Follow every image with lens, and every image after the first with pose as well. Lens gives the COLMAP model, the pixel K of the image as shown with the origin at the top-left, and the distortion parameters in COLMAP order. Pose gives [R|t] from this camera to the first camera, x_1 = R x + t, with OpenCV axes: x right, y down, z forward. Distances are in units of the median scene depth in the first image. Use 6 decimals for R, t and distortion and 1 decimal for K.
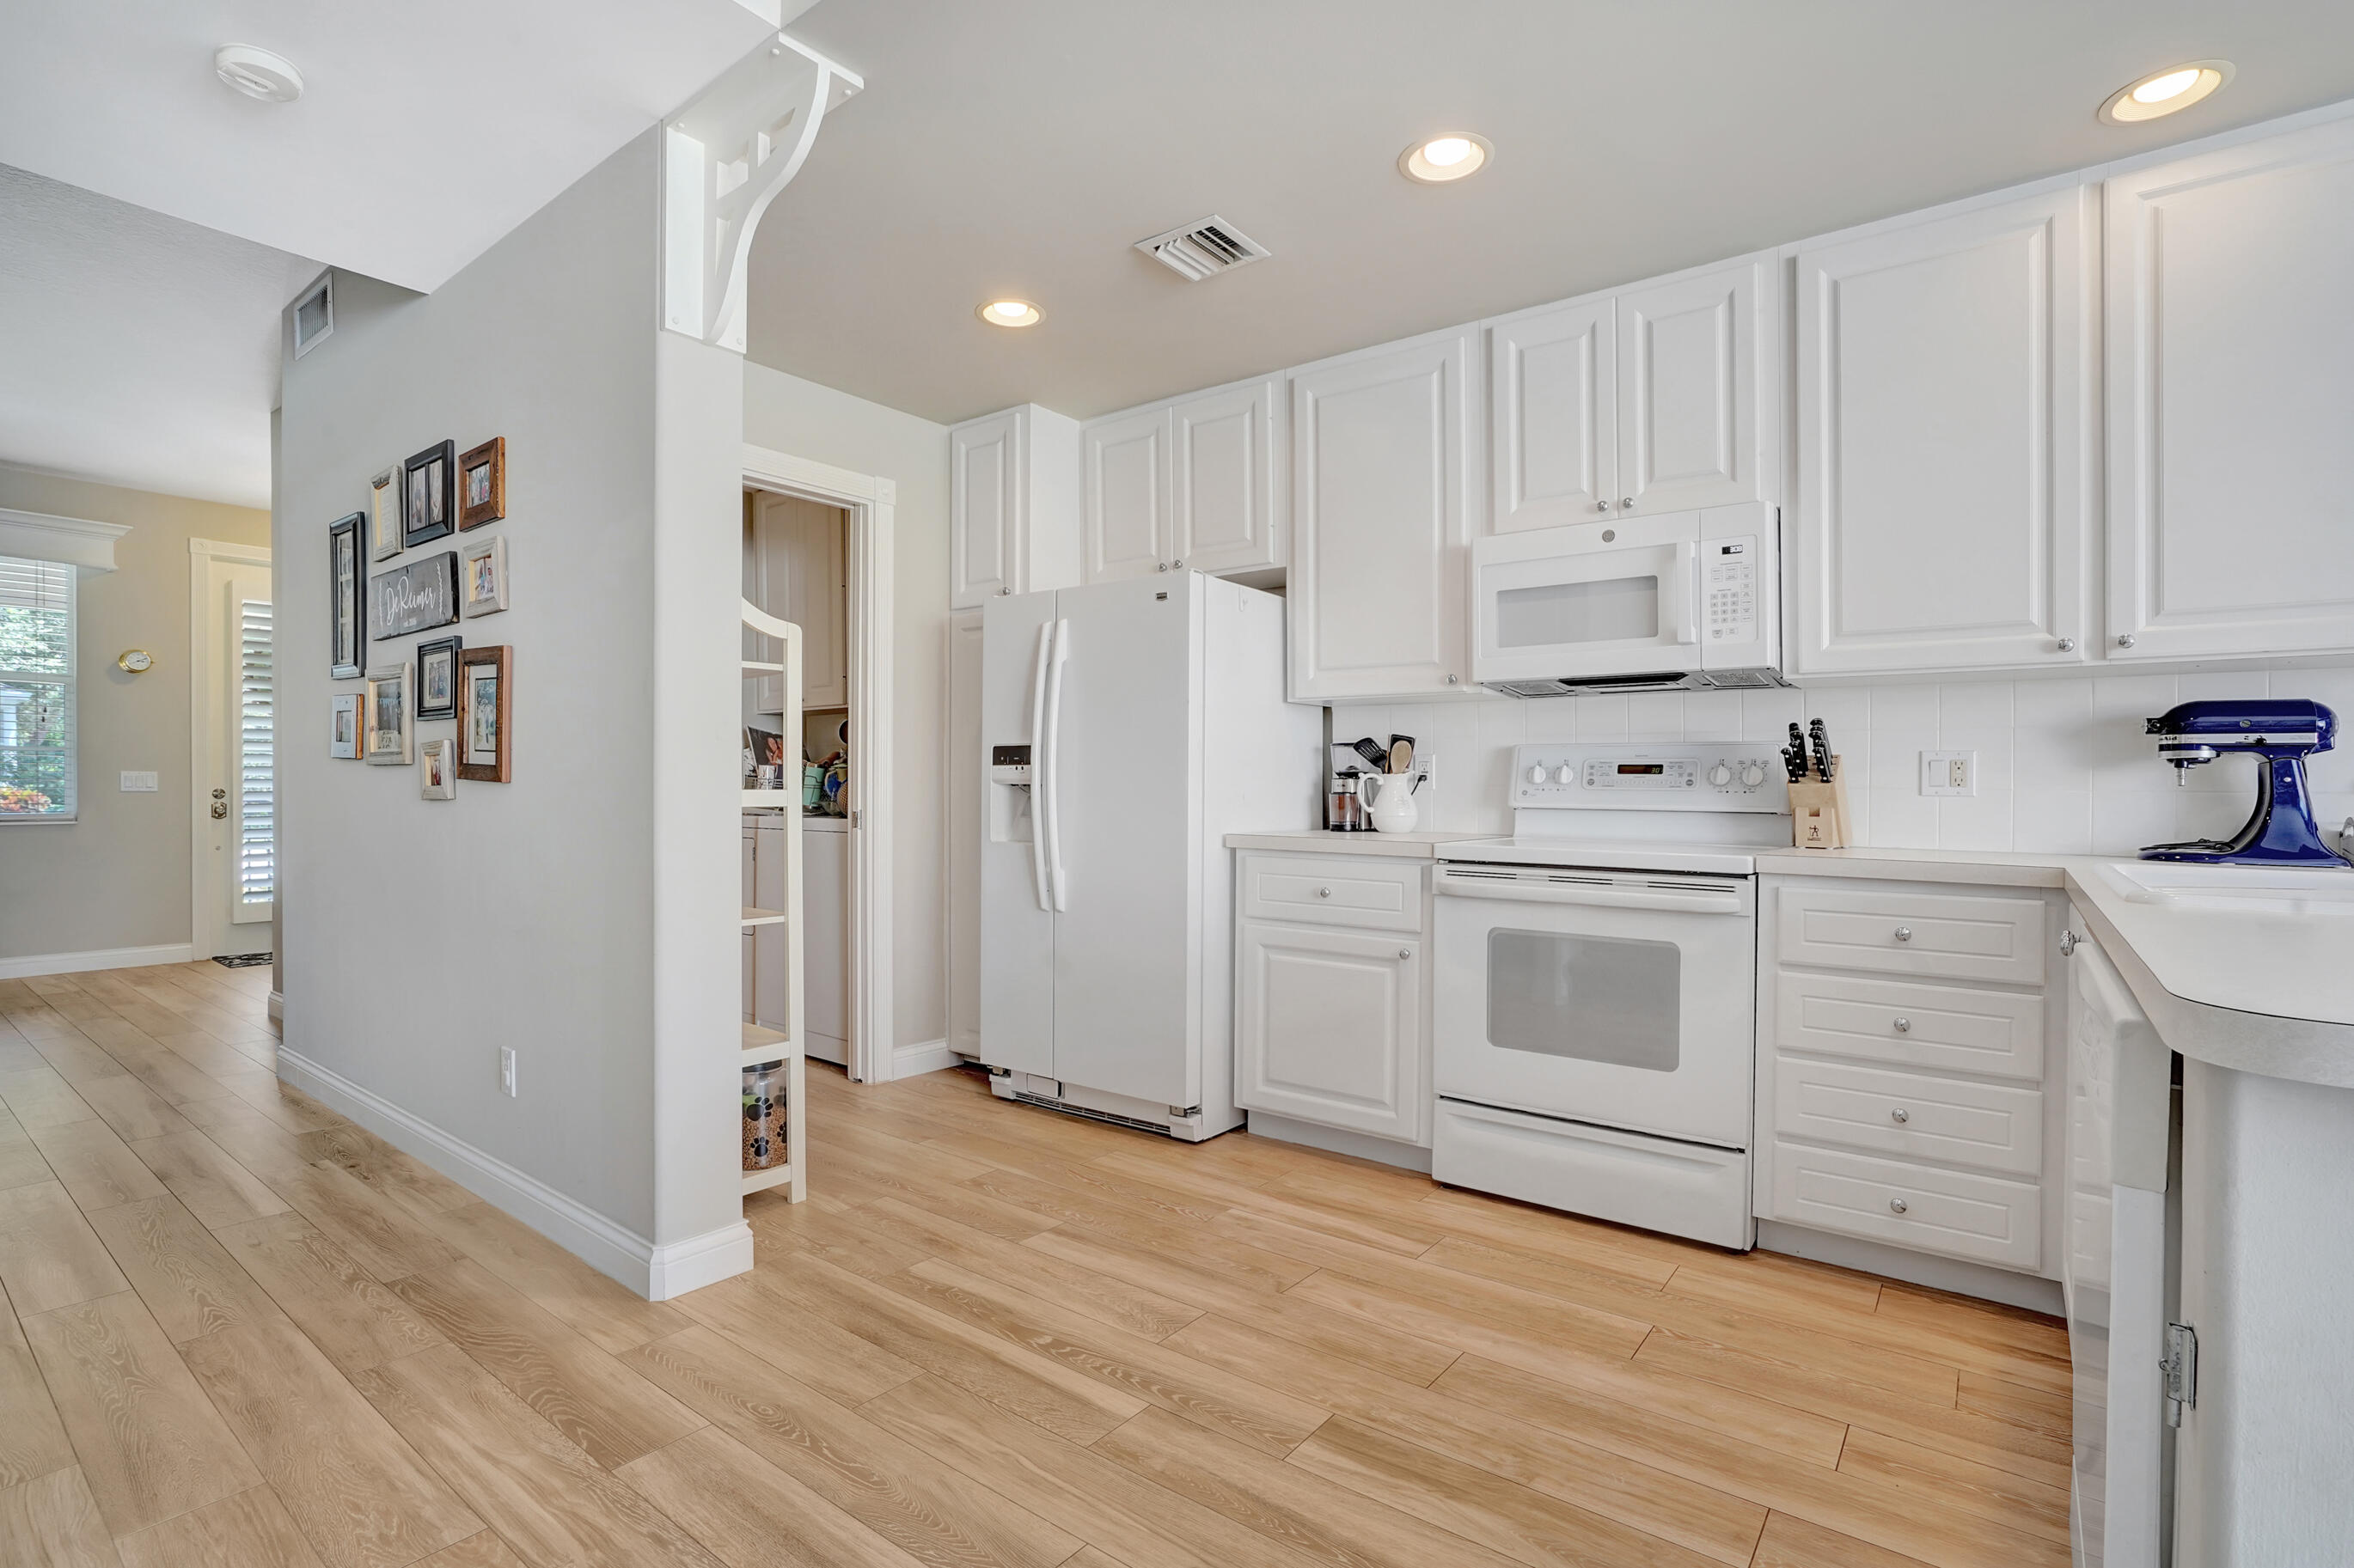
lens RADIAL K [[1097.2, 0, 1148.2], [0, 1097.2, 808.5], [0, 0, 1]] dist [-0.029201, 0.001056]
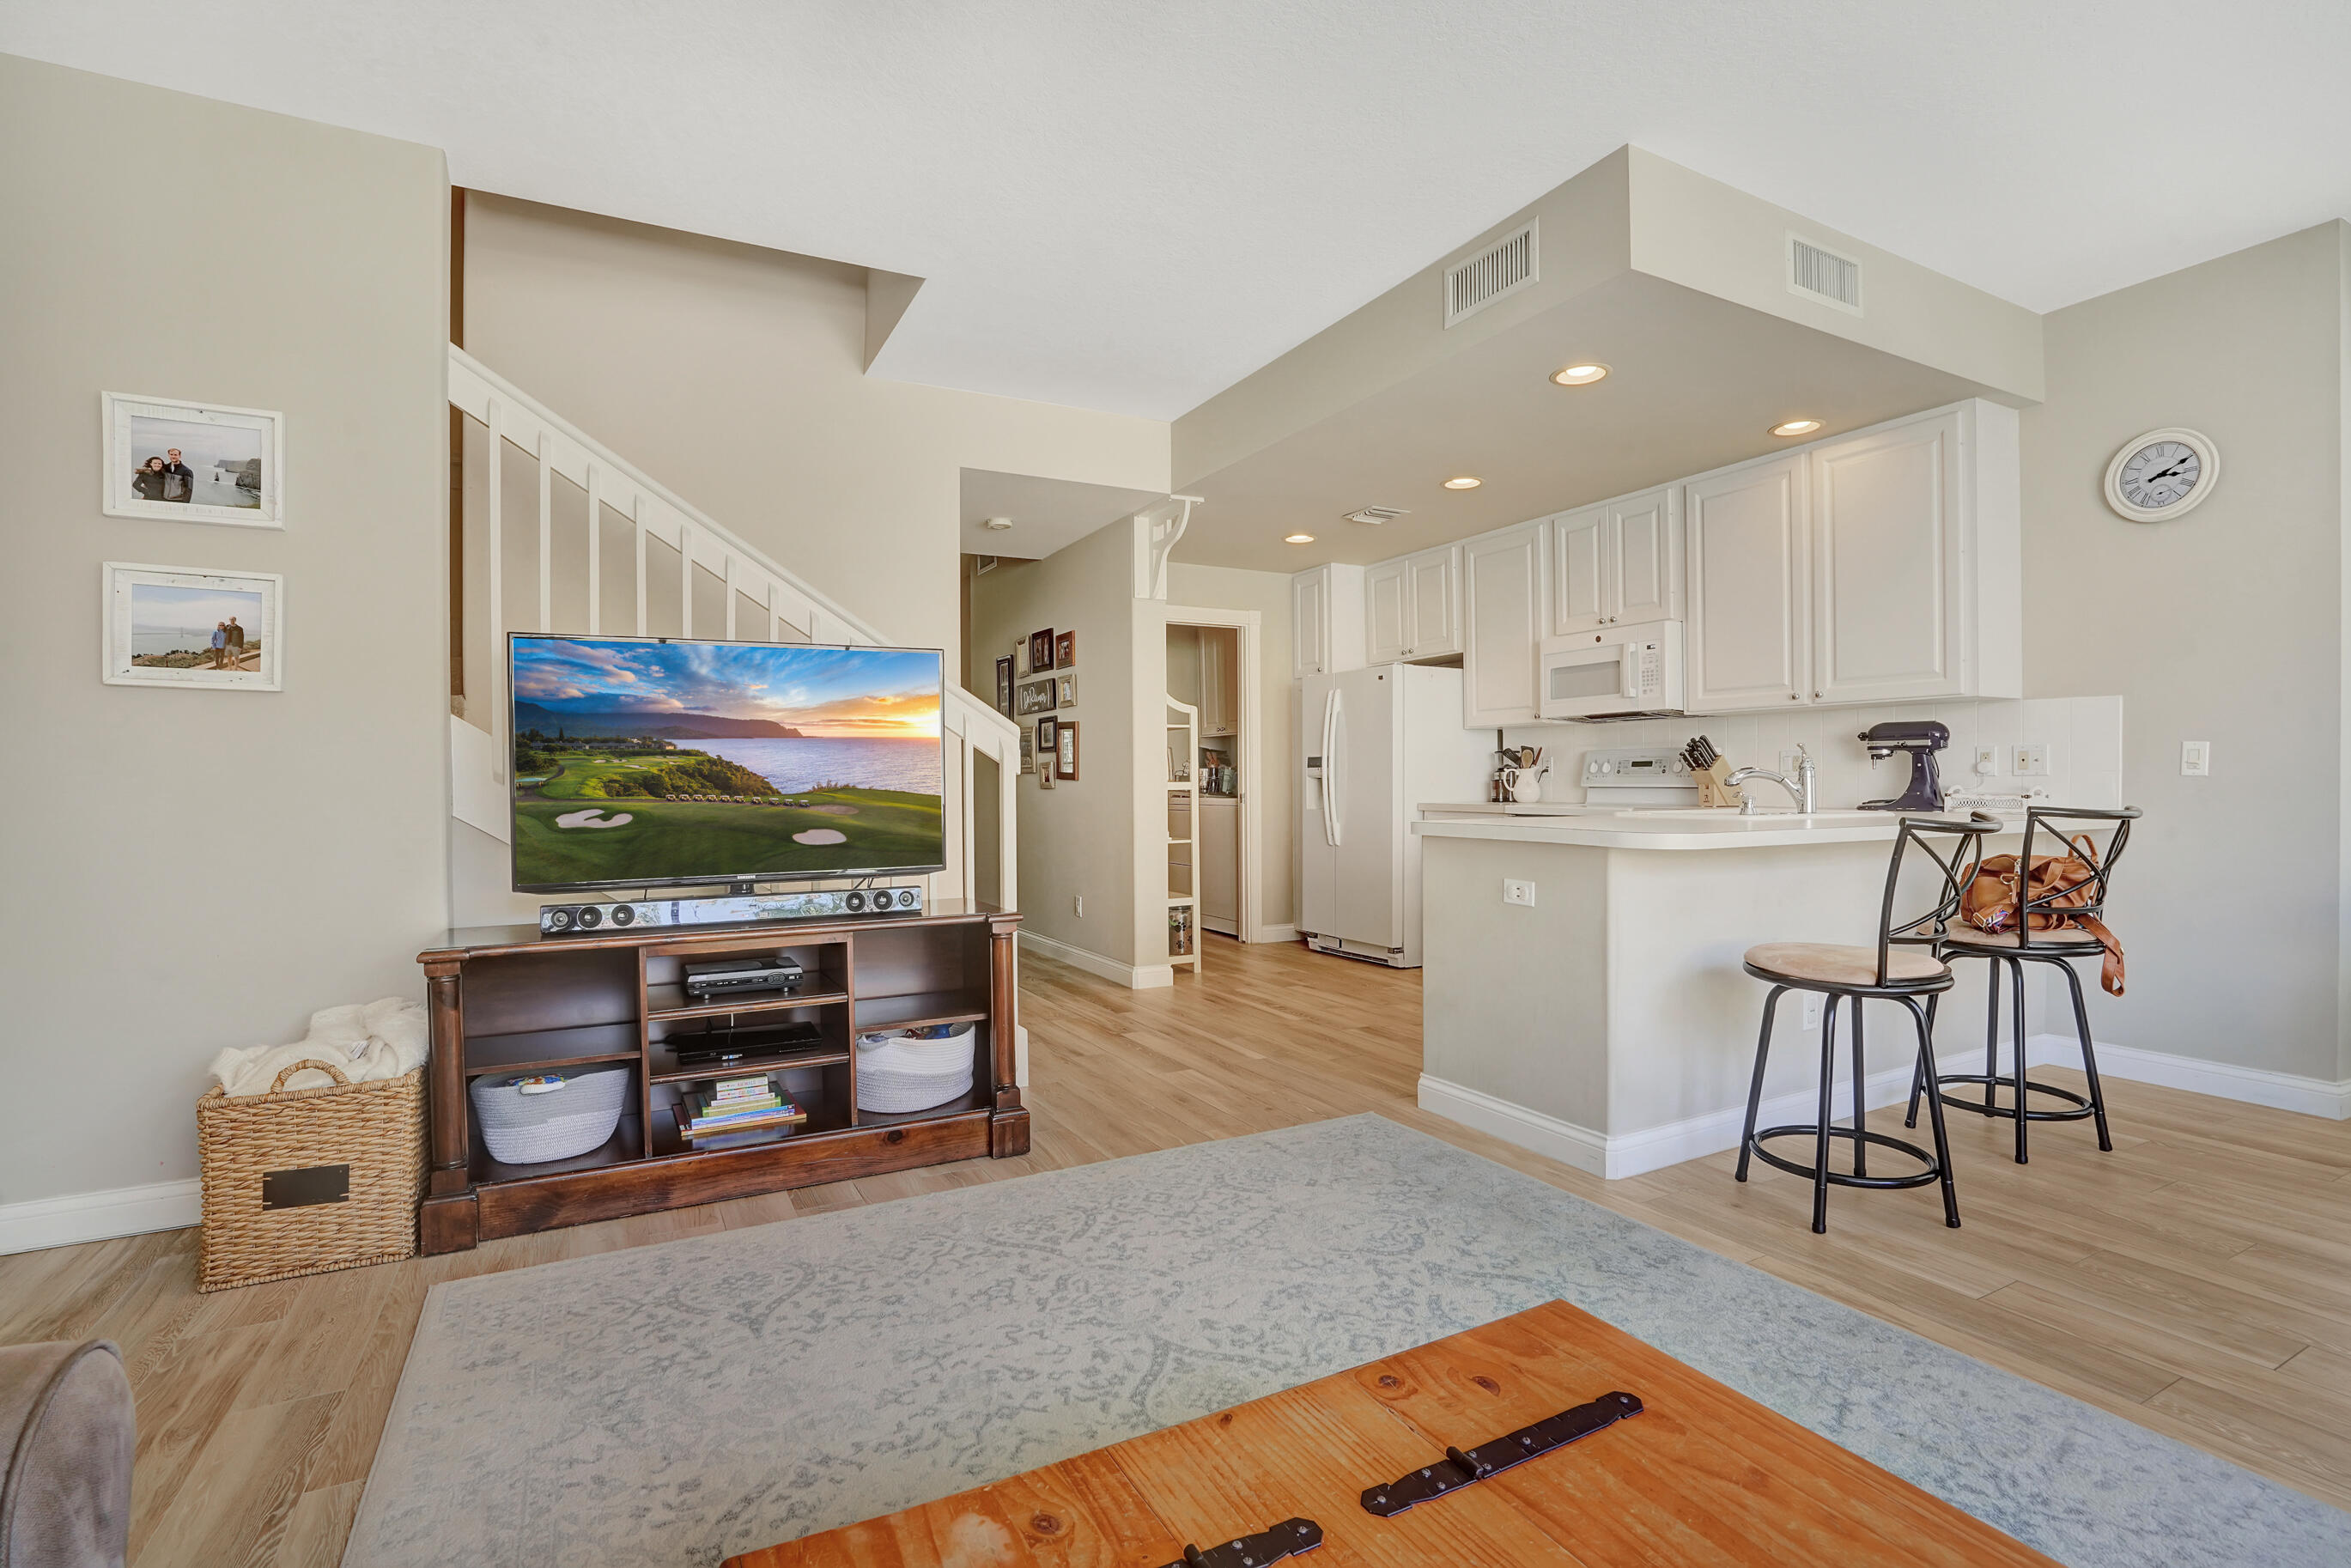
lens RADIAL K [[1096.0, 0, 1172.3], [0, 1096.0, 777.2], [0, 0, 1]] dist [-0.029201, 0.001056]
pose [[0.913488, -0.015453, -0.406573, 0.484245], [0.006000, 0.999681, -0.024515, 0.024509], [0.406822, 0.019955, 0.913289, -0.935264]]
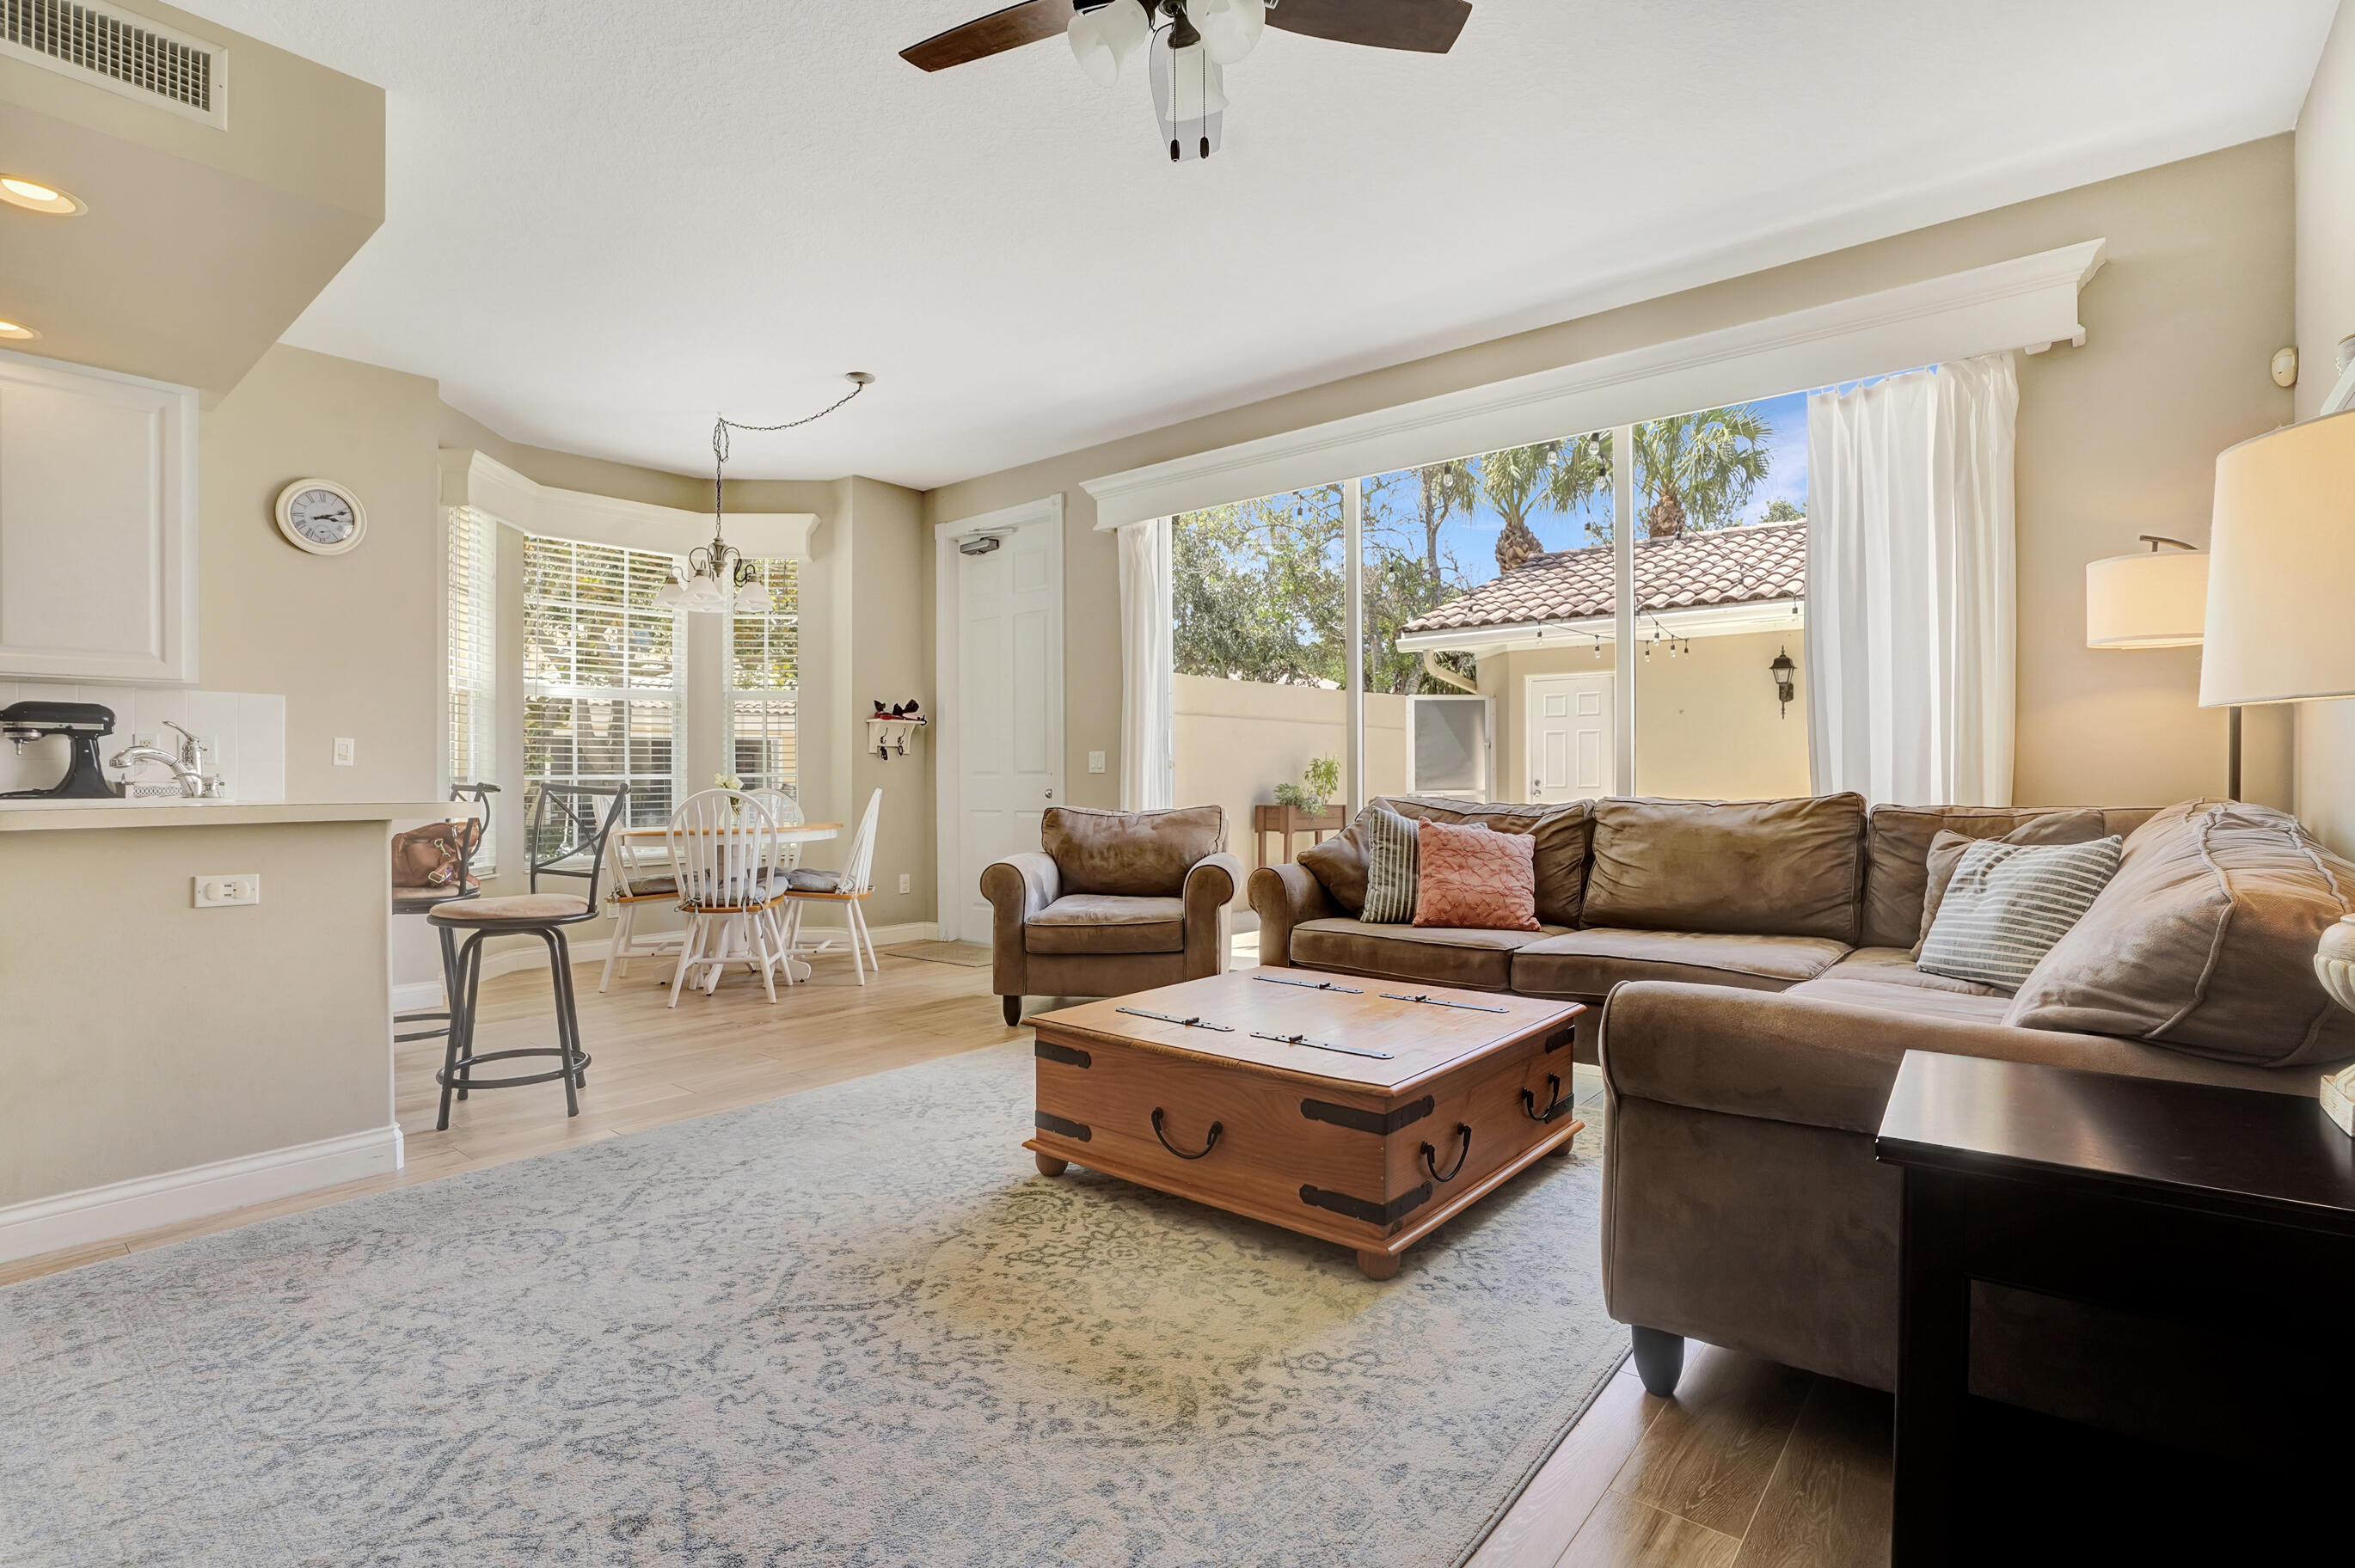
lens RADIAL K [[1097.7, 0, 1193.3], [0, 1097.7, 780.0], [0, 0, 1]] dist [-0.029201, 0.001056]
pose [[0.022051, -0.009613, 0.999711, -0.436475], [0.031680, 0.999458, 0.008912, 0.044478], [-0.999255, 0.031474, 0.022344, -0.596228]]
